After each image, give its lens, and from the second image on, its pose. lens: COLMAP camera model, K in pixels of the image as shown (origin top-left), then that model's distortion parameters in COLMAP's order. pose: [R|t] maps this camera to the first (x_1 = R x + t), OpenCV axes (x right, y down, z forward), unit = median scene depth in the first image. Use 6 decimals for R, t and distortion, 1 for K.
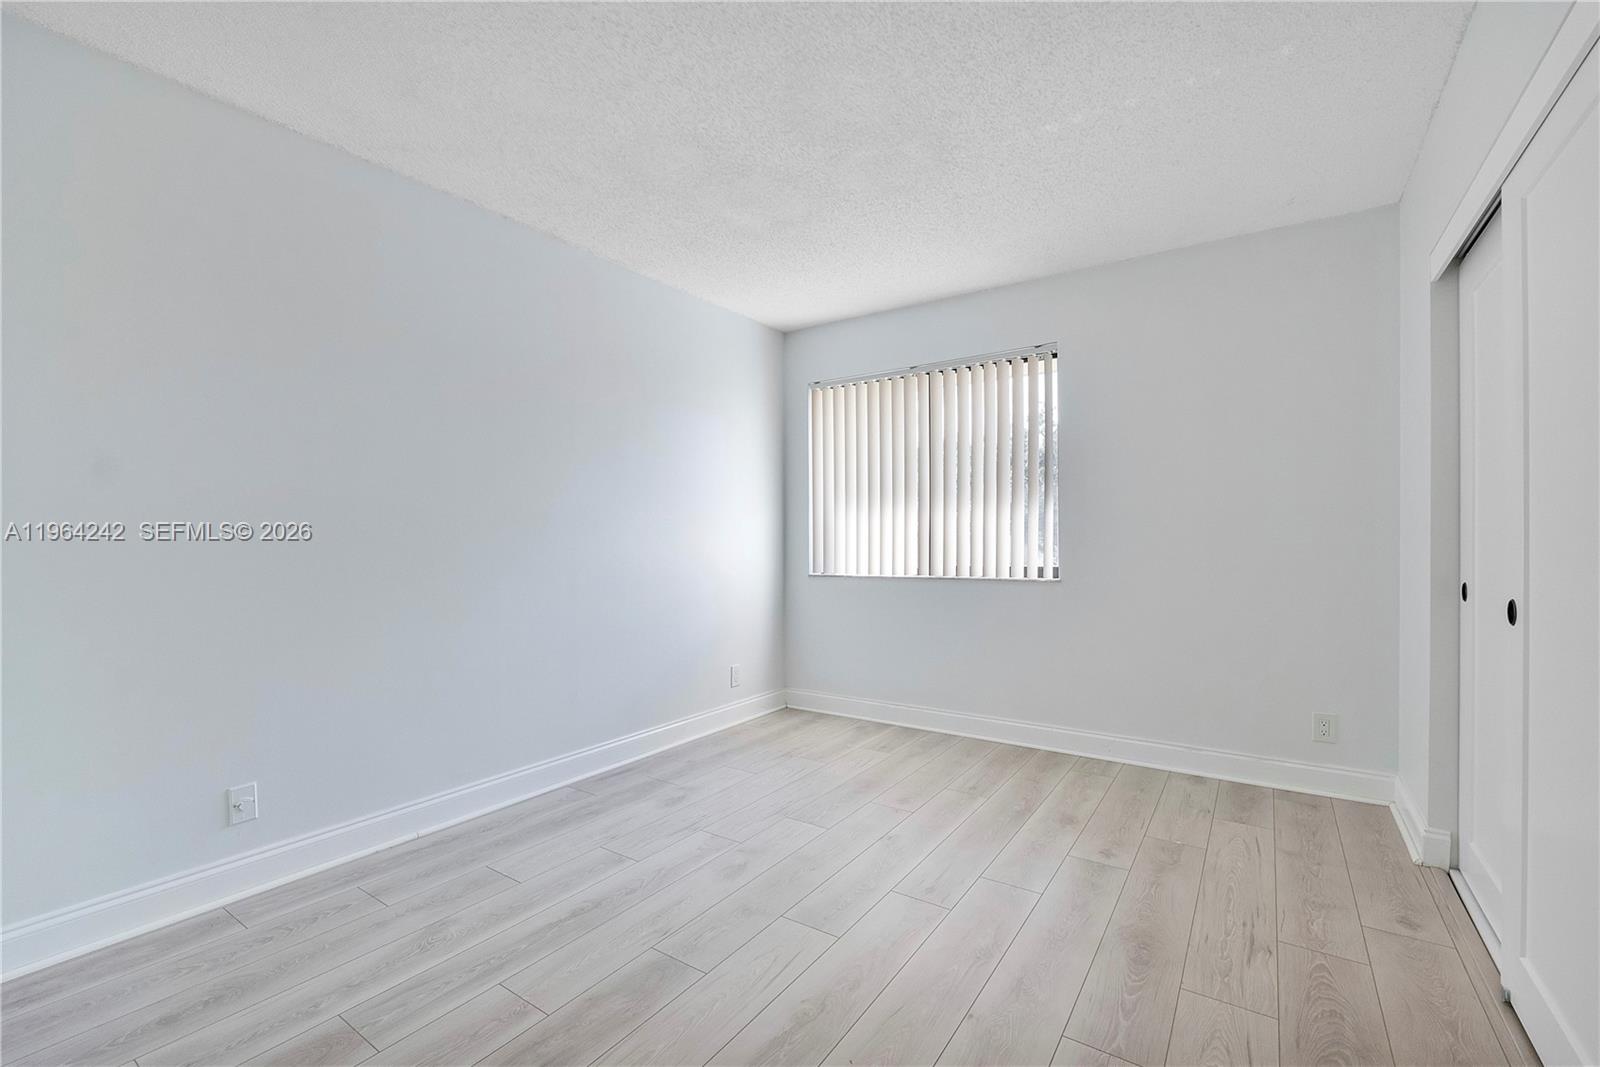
lens RADIAL K [[690.6, 0, 790.2], [0, 690.6, 536.9], [0, 0, 1]] dist [-0.002085, -0.000243]
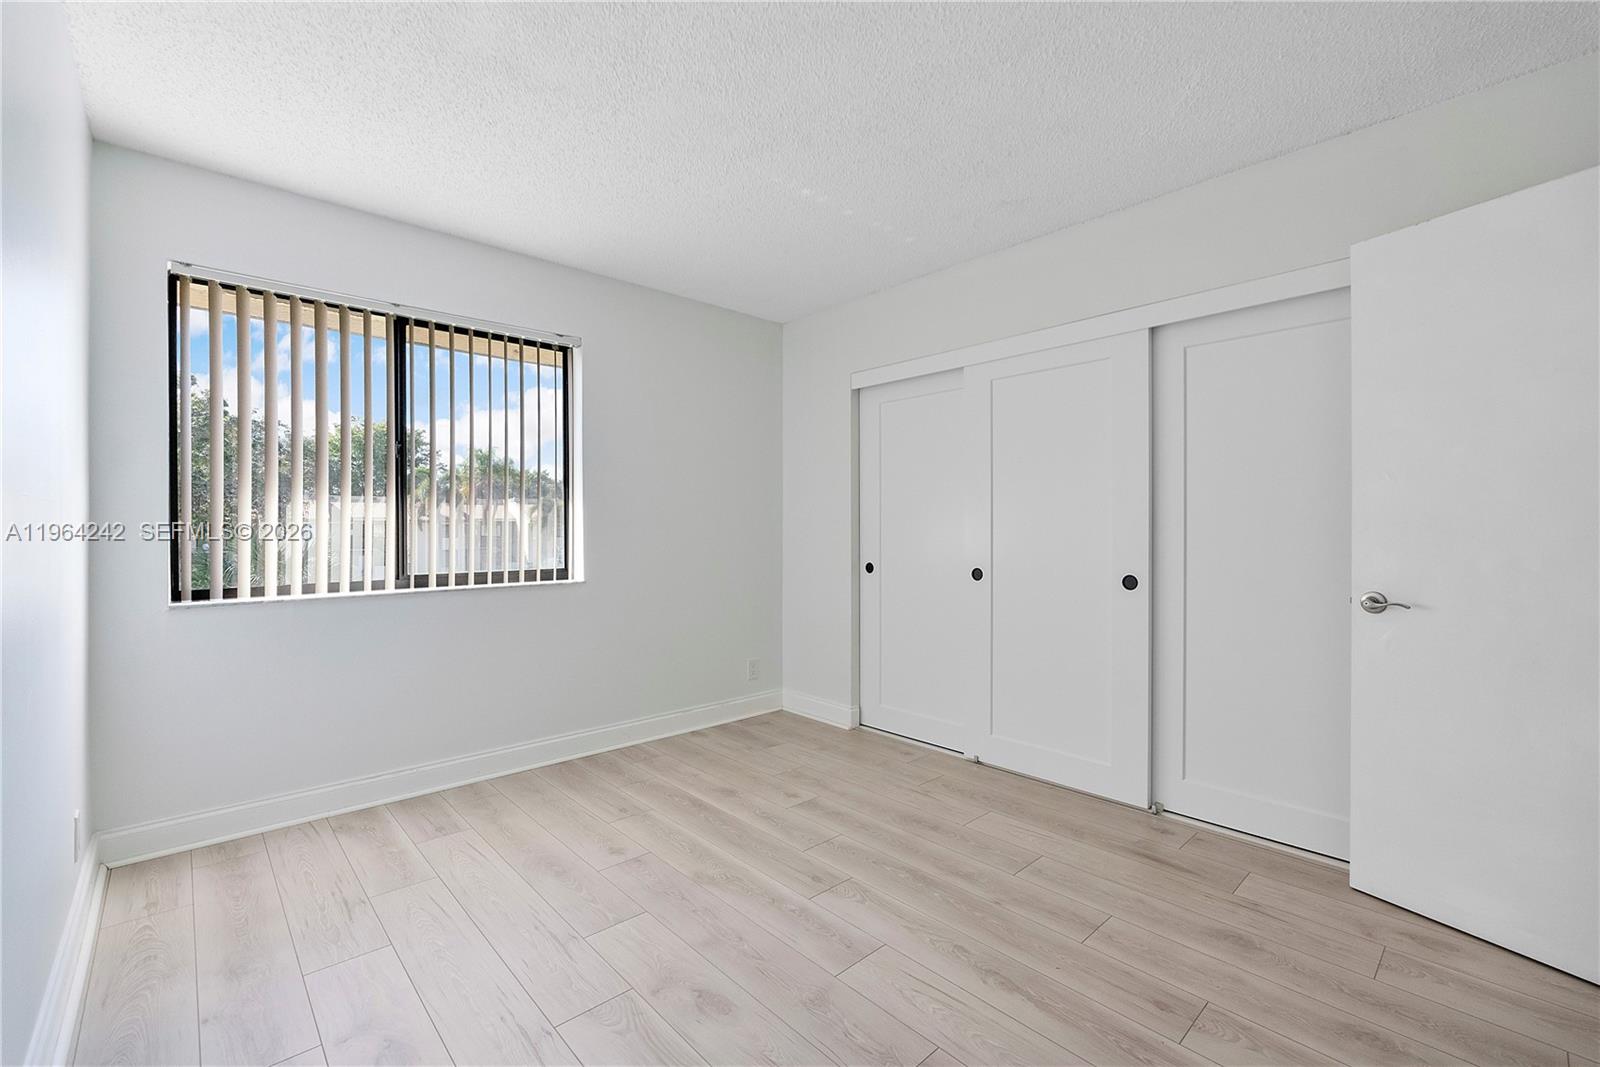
lens RADIAL K [[681.0, 0, 805.6], [0, 681.0, 530.5], [0, 0, 1]] dist [-0.005721, -0.000411]
pose [[0.213708, 0.002480, 0.976894, -0.558507], [-0.002364, 0.999995, -0.002021, -0.009386], [-0.976895, -0.001877, 0.213713, 0.552871]]
